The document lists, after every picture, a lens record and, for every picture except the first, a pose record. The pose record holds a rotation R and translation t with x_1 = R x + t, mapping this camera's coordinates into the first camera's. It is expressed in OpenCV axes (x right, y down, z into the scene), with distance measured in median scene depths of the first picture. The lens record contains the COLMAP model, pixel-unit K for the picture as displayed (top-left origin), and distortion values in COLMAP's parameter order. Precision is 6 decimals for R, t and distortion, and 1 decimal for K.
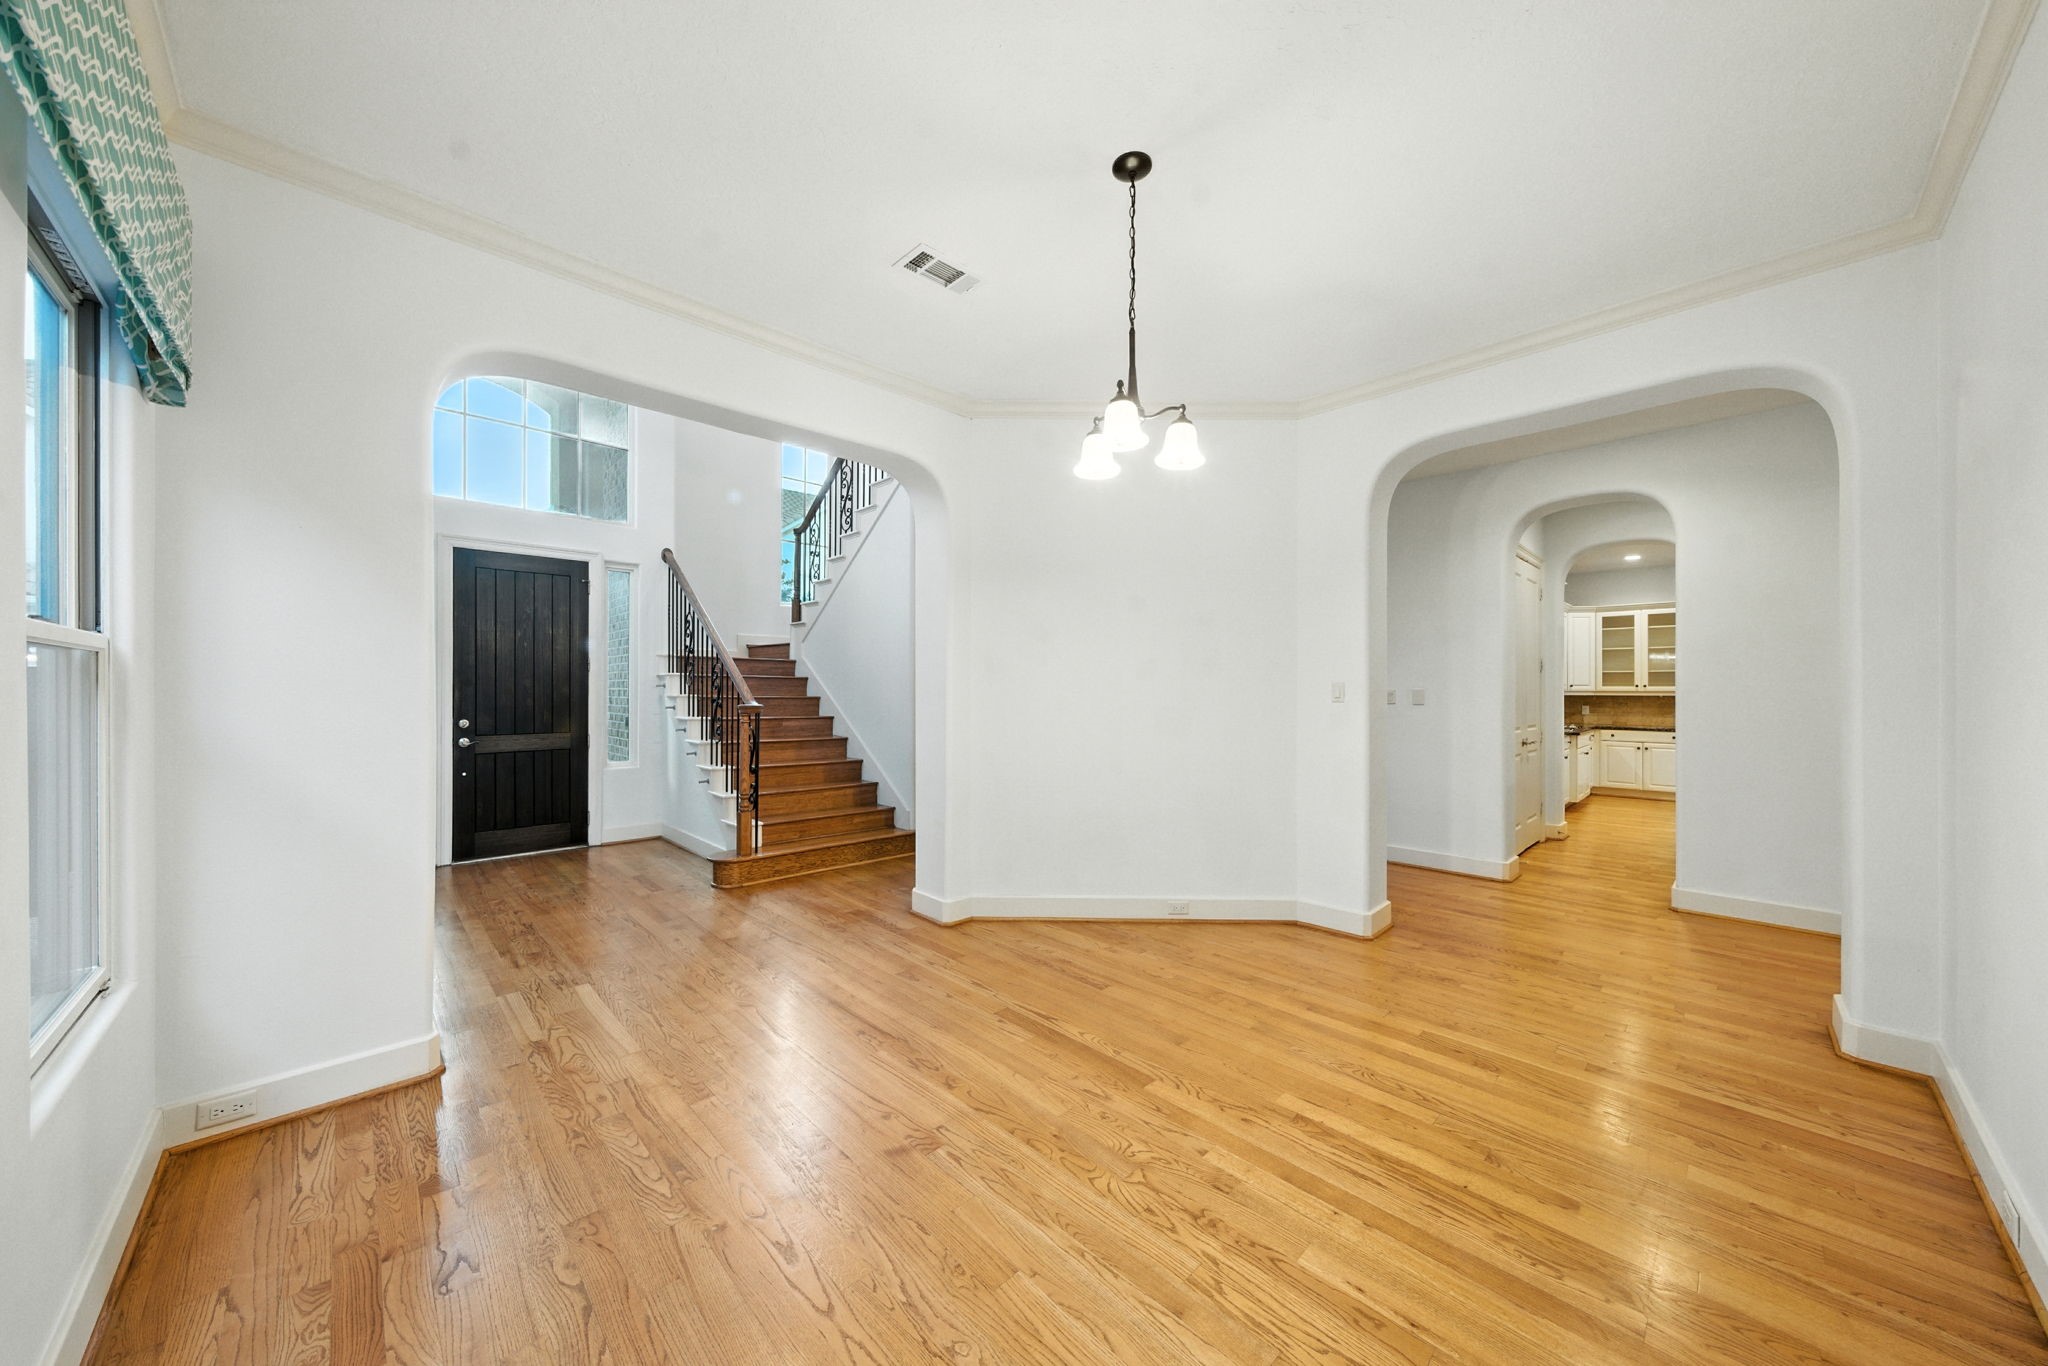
lens RADIAL K [[696.3, 0, 1011.6], [0, 696.3, 693.3], [0, 0, 1]] dist [-0.003400, 0.000121]
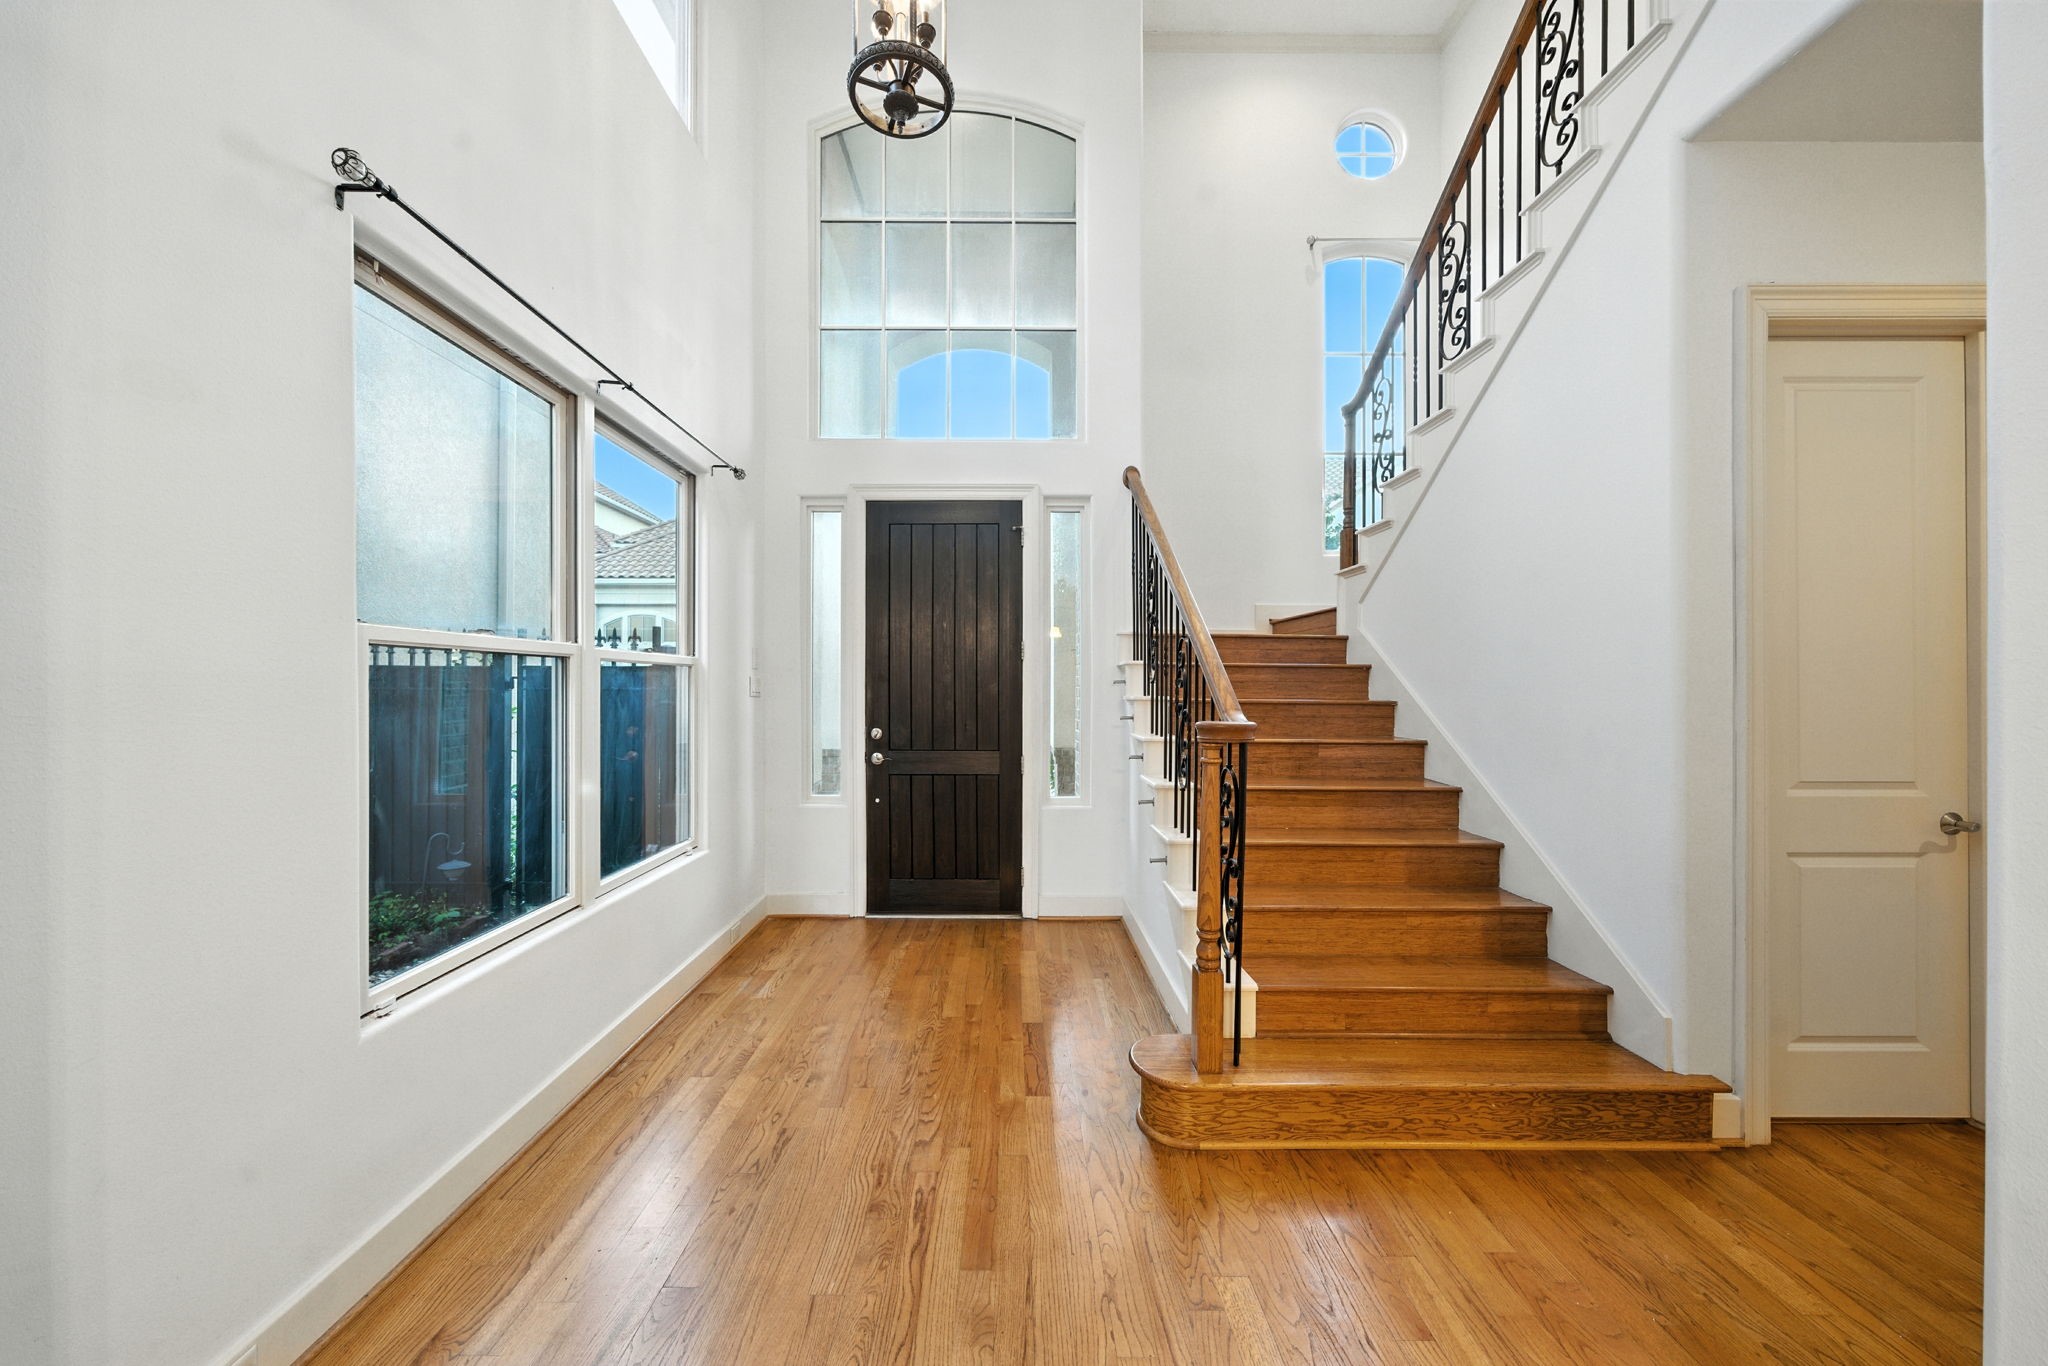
lens RADIAL K [[688.4, 0, 1014.3], [0, 688.4, 688.9], [0, 0, 1]] dist [-0.011937, 0.004786]
pose [[0.719313, -0.003365, -0.694678, -0.142840], [-0.001738, 0.999976, -0.006644, -0.000230], [0.694684, 0.005987, 0.719290, 0.499921]]
